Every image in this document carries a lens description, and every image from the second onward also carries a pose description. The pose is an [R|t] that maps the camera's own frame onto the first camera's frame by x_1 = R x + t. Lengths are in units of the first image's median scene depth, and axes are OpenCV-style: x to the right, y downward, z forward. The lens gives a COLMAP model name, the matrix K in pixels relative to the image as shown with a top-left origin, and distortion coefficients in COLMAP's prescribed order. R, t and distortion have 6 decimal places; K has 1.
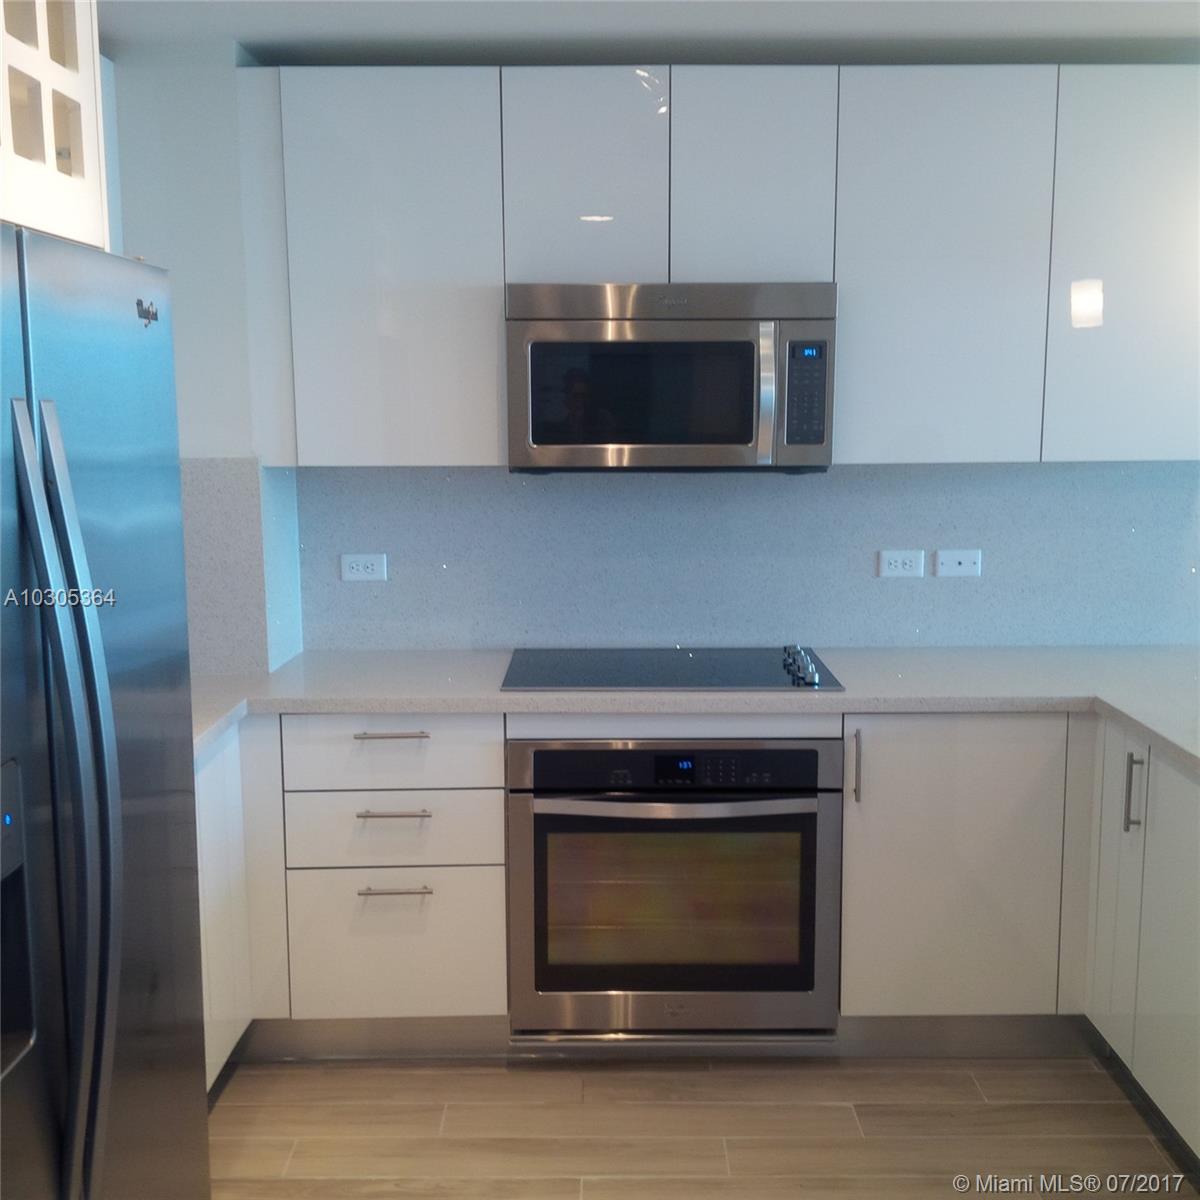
lens RADIAL K [[1467.2, 0, 600.0], [0, 1467.2, 600.0], [0, 0, 1]] dist [0.169118, 0.009970]
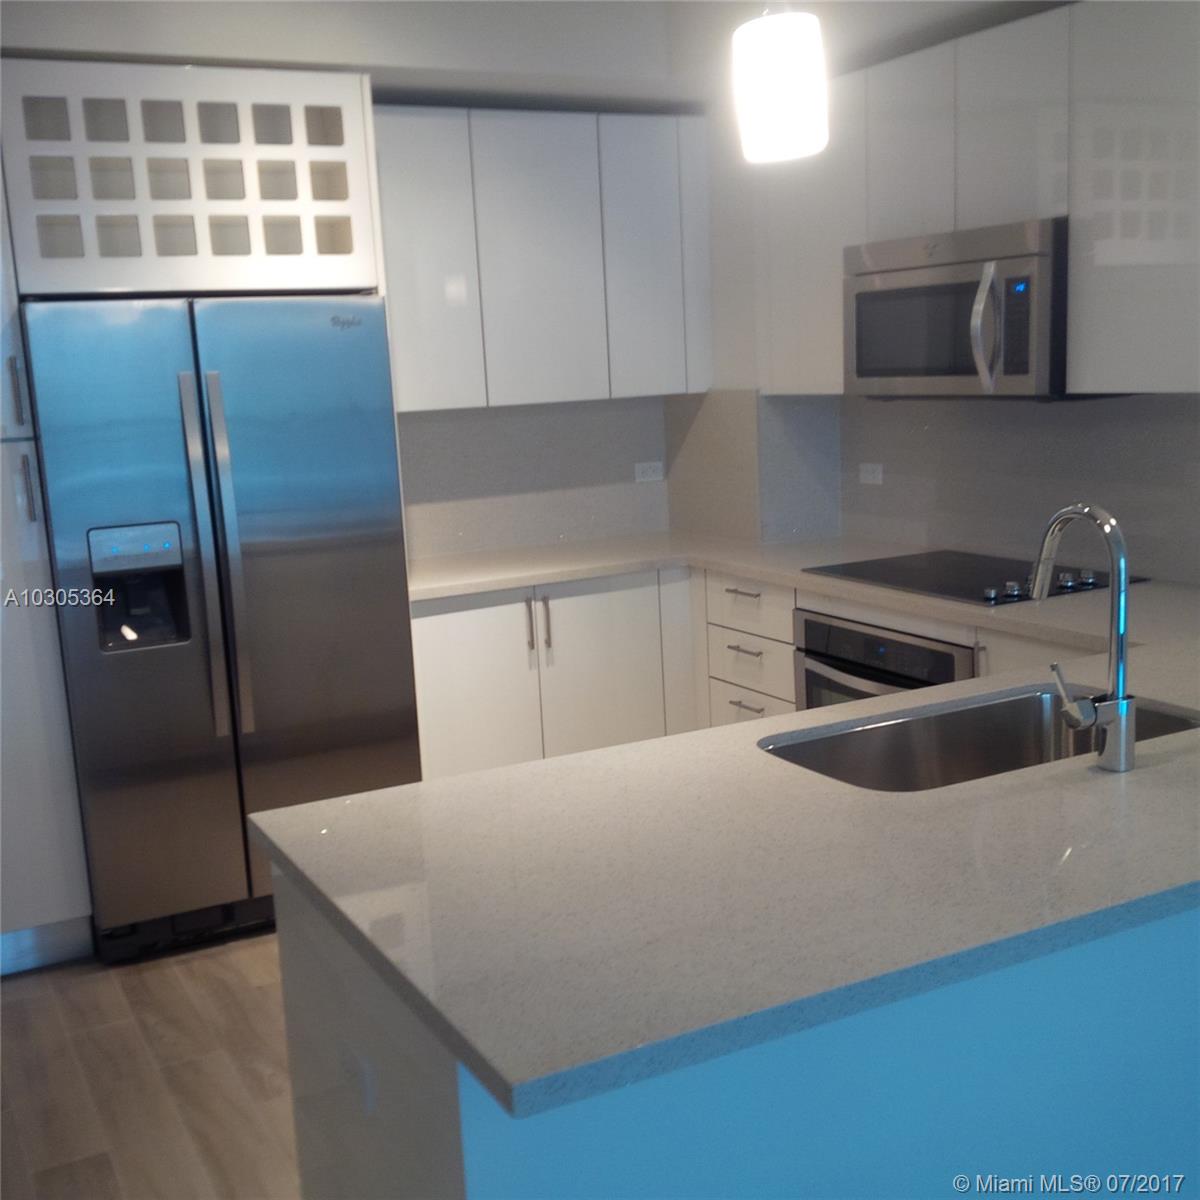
lens RADIAL K [[1440.4, 0, 594.0], [0, 1440.4, 619.4], [0, 0, 1]] dist [0.165099, -0.336699]
pose [[0.464806, 0.142827, -0.873817, 0.957530], [-0.072608, 0.989728, 0.123151, -0.039484], [0.882430, 0.006205, 0.470402, 0.240361]]
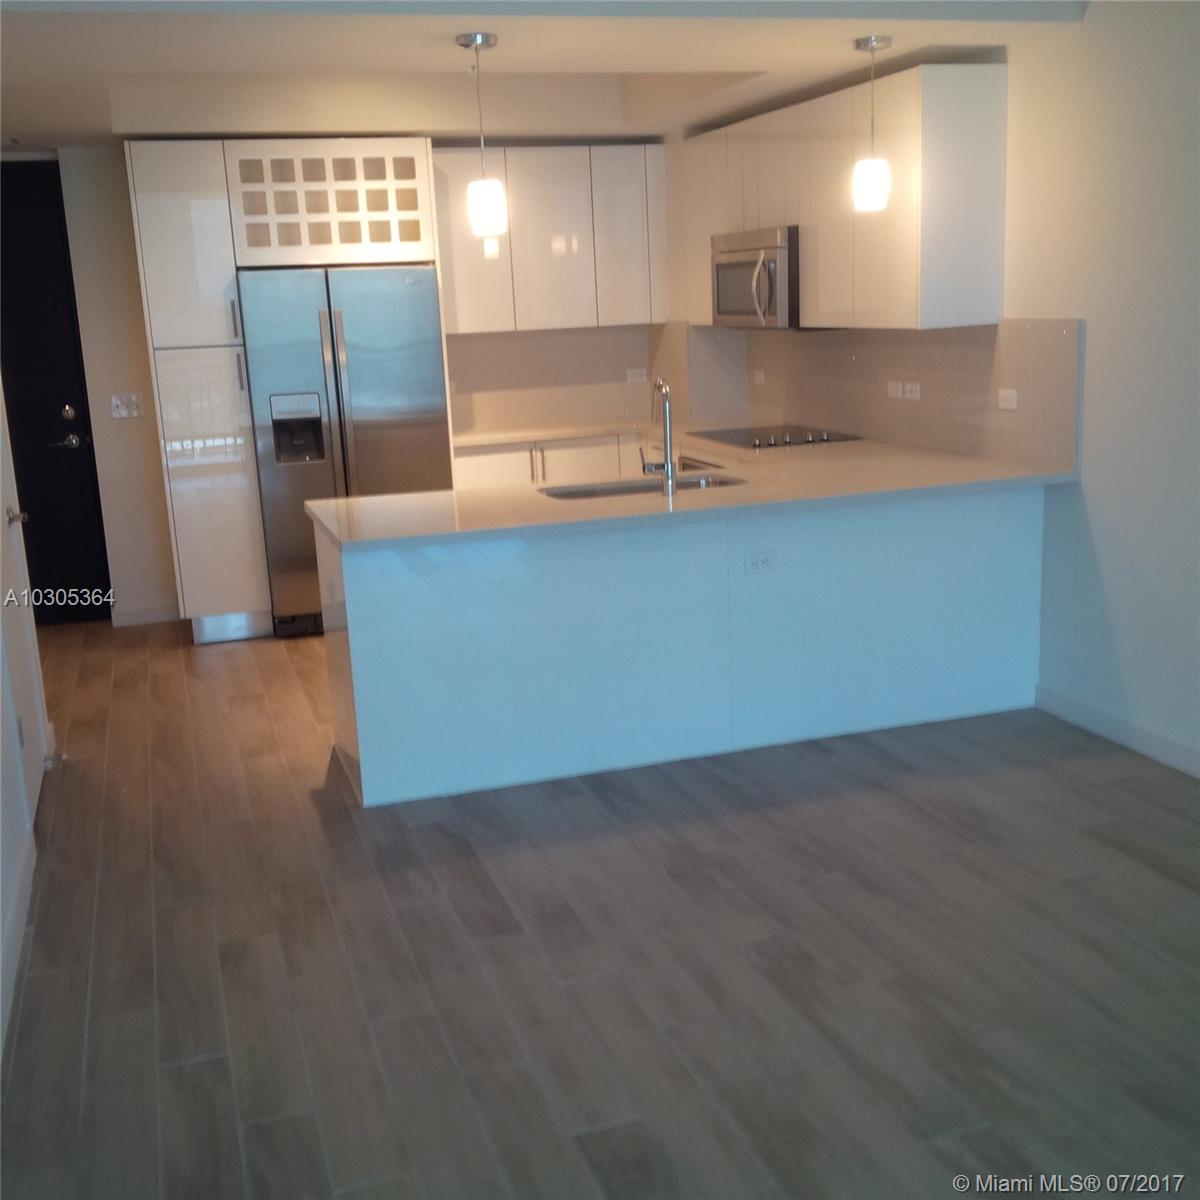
lens RADIAL K [[1440.4, 0, 594.0], [0, 1440.4, 619.4], [0, 0, 1]] dist [0.165099, -0.336699]
pose [[0.300679, 0.203049, -0.931860, 1.891483], [-0.085576, 0.978877, 0.185681, -0.052483], [0.949878, 0.023915, 0.311704, 0.225360]]
